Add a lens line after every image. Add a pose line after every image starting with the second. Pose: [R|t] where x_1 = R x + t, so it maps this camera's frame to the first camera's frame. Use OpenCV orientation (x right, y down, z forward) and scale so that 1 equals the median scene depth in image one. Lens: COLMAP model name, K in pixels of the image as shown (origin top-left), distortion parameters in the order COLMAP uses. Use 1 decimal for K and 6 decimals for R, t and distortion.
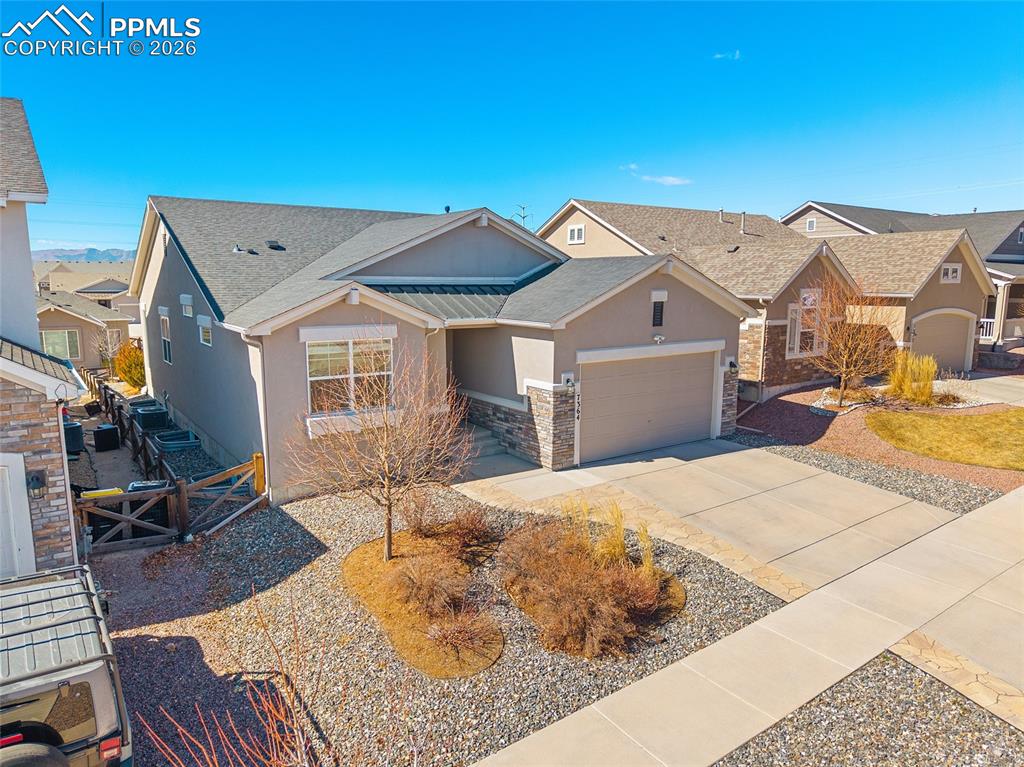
lens RADIAL K [[679.7, 0, 512.0], [0, 679.7, 383.5], [0, 0, 1]] dist [0.061487, -0.085875]
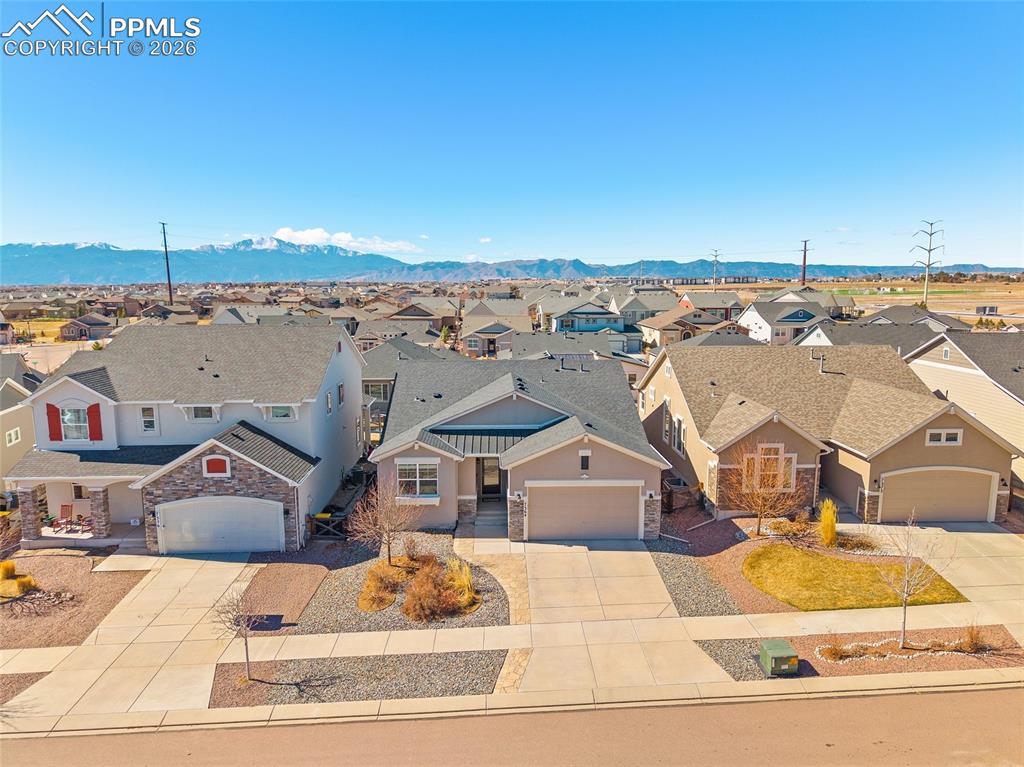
lens RADIAL K [[679.7, 0, 512.0], [0, 679.7, 383.5], [0, 0, 1]] dist [0.061487, -0.085875]
pose [[0.833591, 0.077863, -0.546867, 1.014802], [-0.081777, 0.996502, 0.017230, -0.325453], [0.546295, 0.030359, 0.837042, -0.574166]]
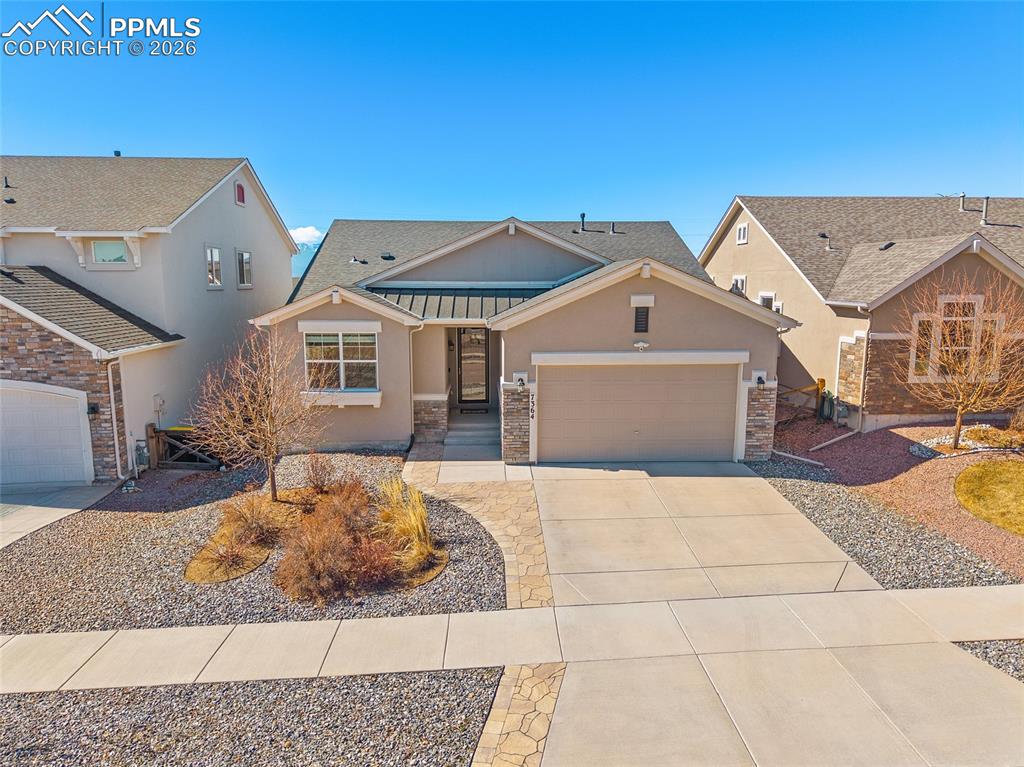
lens RADIAL K [[679.7, 0, 512.0], [0, 679.7, 383.5], [0, 0, 1]] dist [0.061487, -0.085875]
pose [[0.840924, 0.077788, -0.535533, 0.592765], [-0.080542, 0.996583, 0.018285, -0.015950], [0.535126, 0.027756, 0.844316, 0.101450]]
